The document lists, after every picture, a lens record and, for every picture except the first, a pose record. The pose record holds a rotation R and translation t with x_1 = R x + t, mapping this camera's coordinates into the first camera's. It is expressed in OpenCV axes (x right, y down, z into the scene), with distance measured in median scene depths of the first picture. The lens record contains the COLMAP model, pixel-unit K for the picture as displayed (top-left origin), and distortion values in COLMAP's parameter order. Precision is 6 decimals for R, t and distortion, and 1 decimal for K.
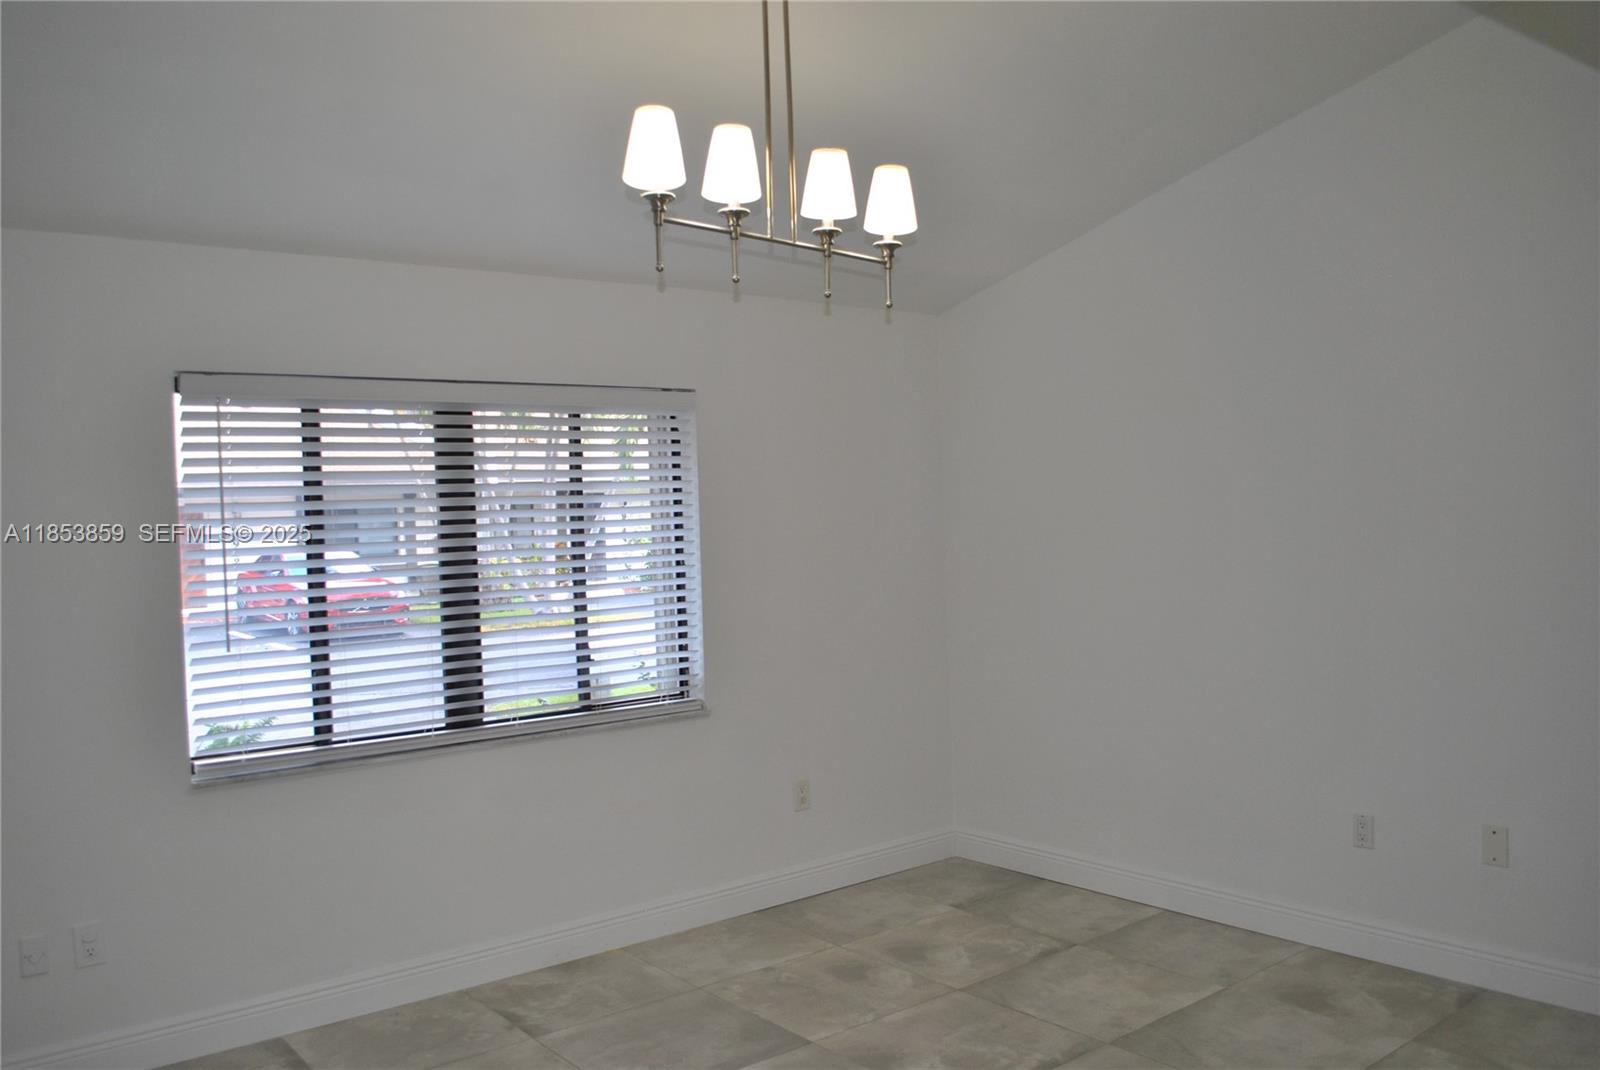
lens RADIAL K [[1254.1, 0, 800.0], [0, 1254.1, 535.0], [0, 0, 1]] dist [-0.040987, 0.001273]
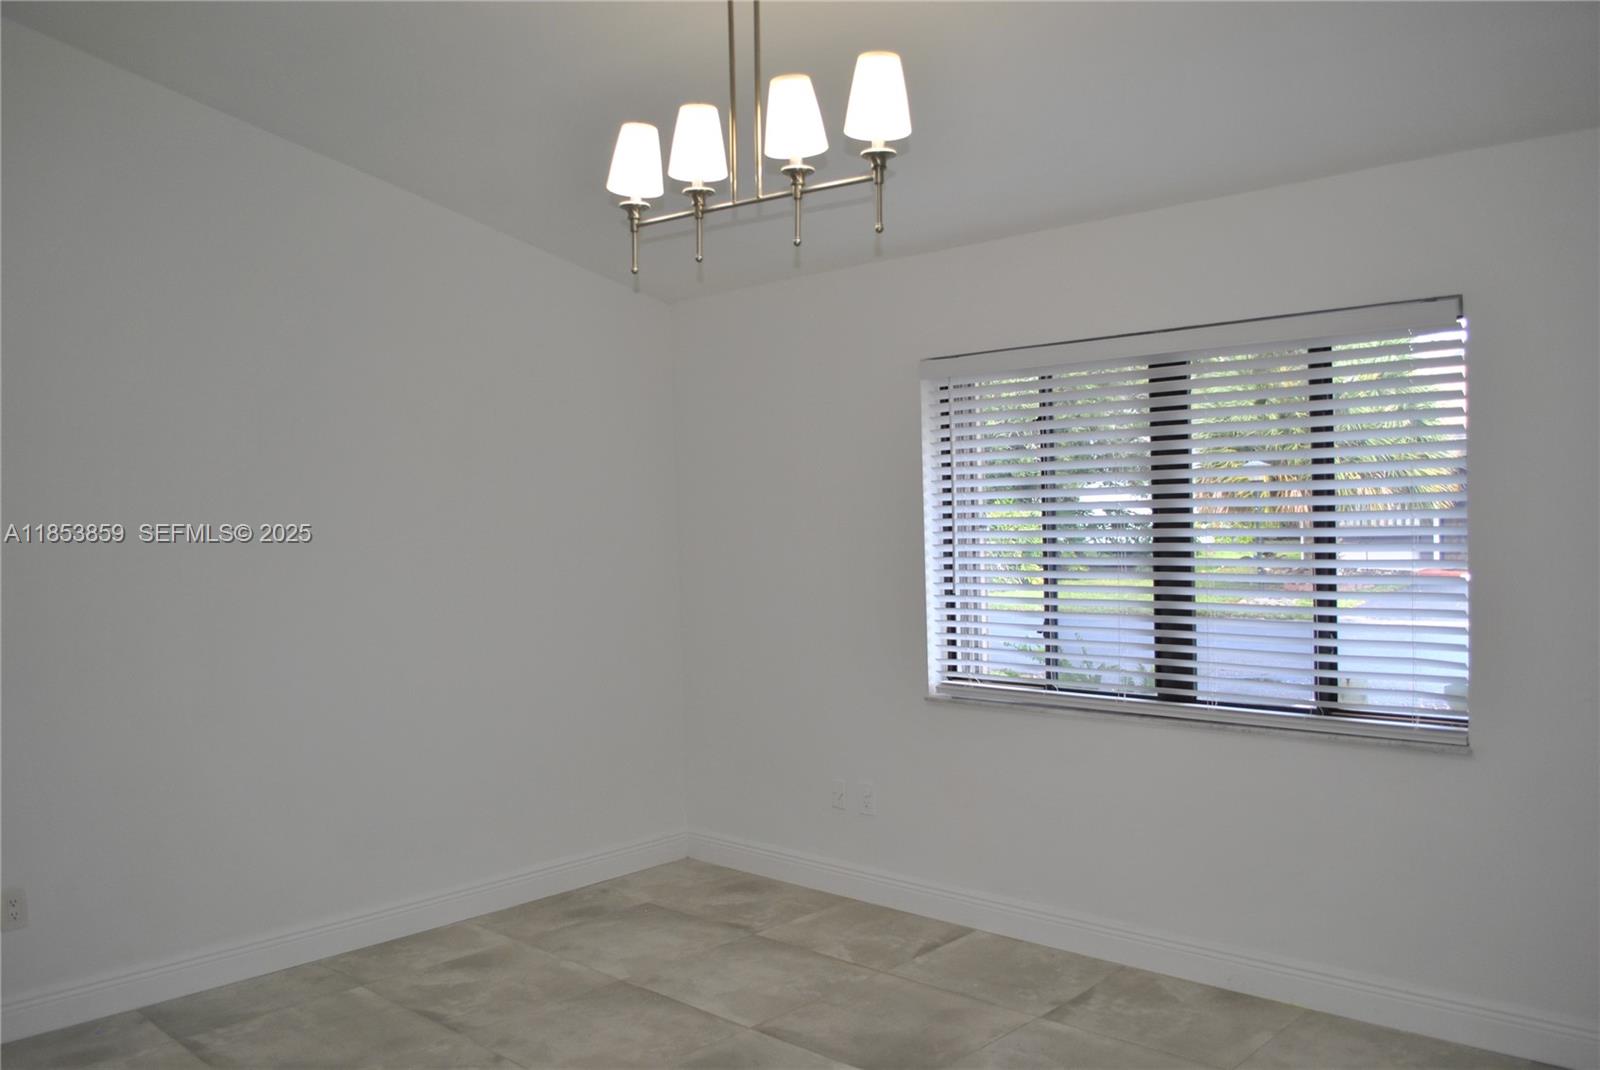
lens RADIAL K [[1339.4, 0, 796.4], [0, 1339.4, 554.1], [0, 0, 1]] dist [-0.074930, -0.000279]
pose [[0.143818, 0.066644, -0.987358, 0.705712], [0.003705, 0.997687, 0.067881, -0.024949], [0.989597, -0.013420, 0.143239, 0.622807]]
